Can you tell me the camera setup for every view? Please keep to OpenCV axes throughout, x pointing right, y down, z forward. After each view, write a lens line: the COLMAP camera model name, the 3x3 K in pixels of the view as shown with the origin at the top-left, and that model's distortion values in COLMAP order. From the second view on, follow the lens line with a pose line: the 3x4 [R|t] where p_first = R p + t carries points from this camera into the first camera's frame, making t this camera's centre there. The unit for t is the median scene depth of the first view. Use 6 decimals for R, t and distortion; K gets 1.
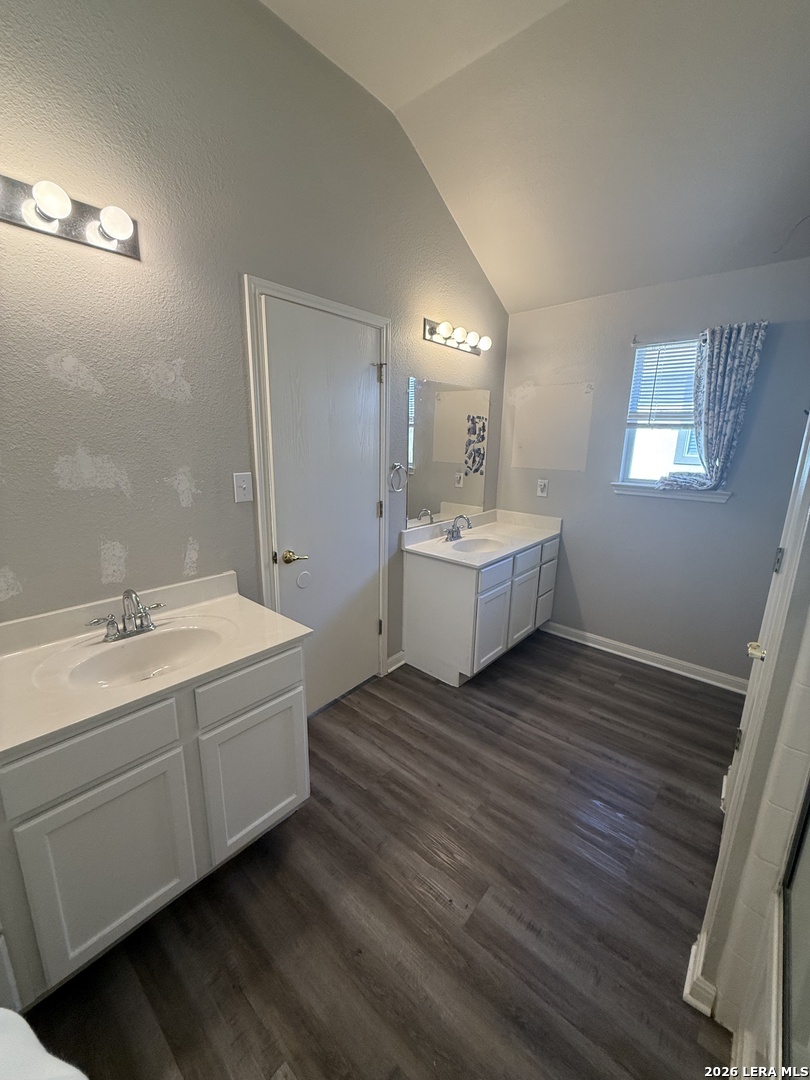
lens RADIAL K [[431.7, 0, 405.3], [0, 431.7, 538.3], [0, 0, 1]] dist [-0.001338, 0.000268]
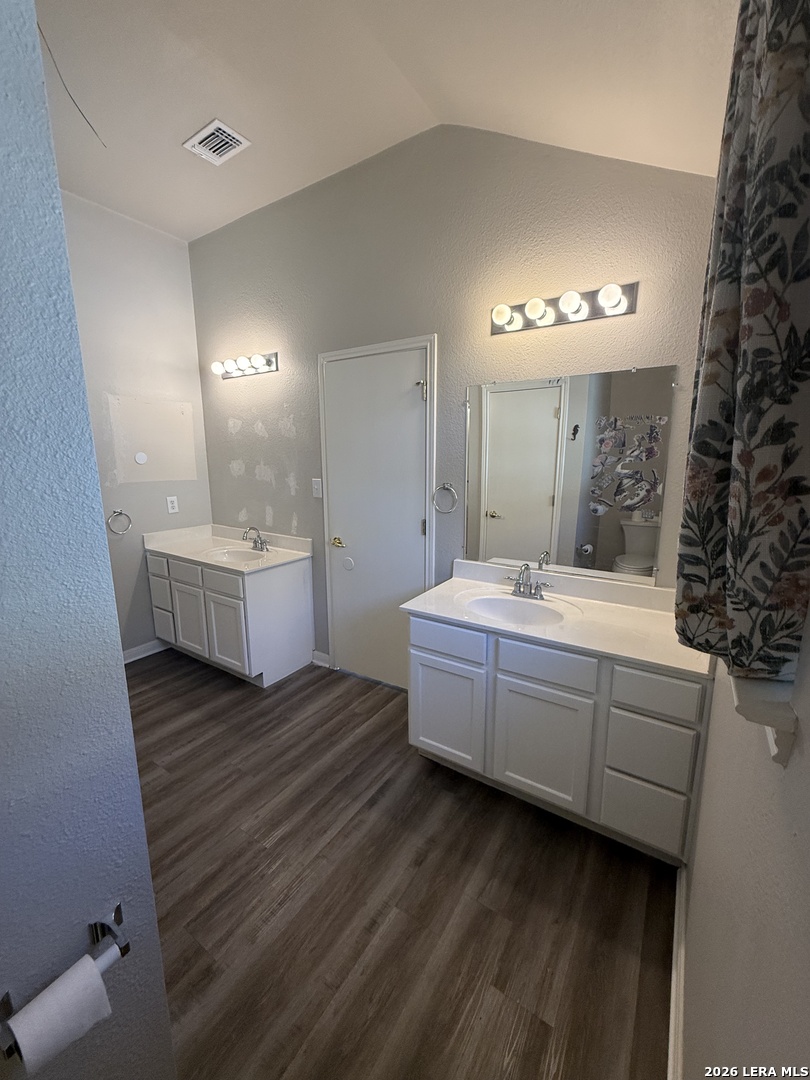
lens RADIAL K [[431.7, 0, 405.8], [0, 431.7, 536.4], [0, 0, 1]] dist [-0.001338, 0.000268]
pose [[0.131358, 0.167670, -0.977053, 0.985620], [-0.220517, 0.965841, 0.136099, -0.187003], [0.966497, 0.197579, 0.163845, 0.874602]]
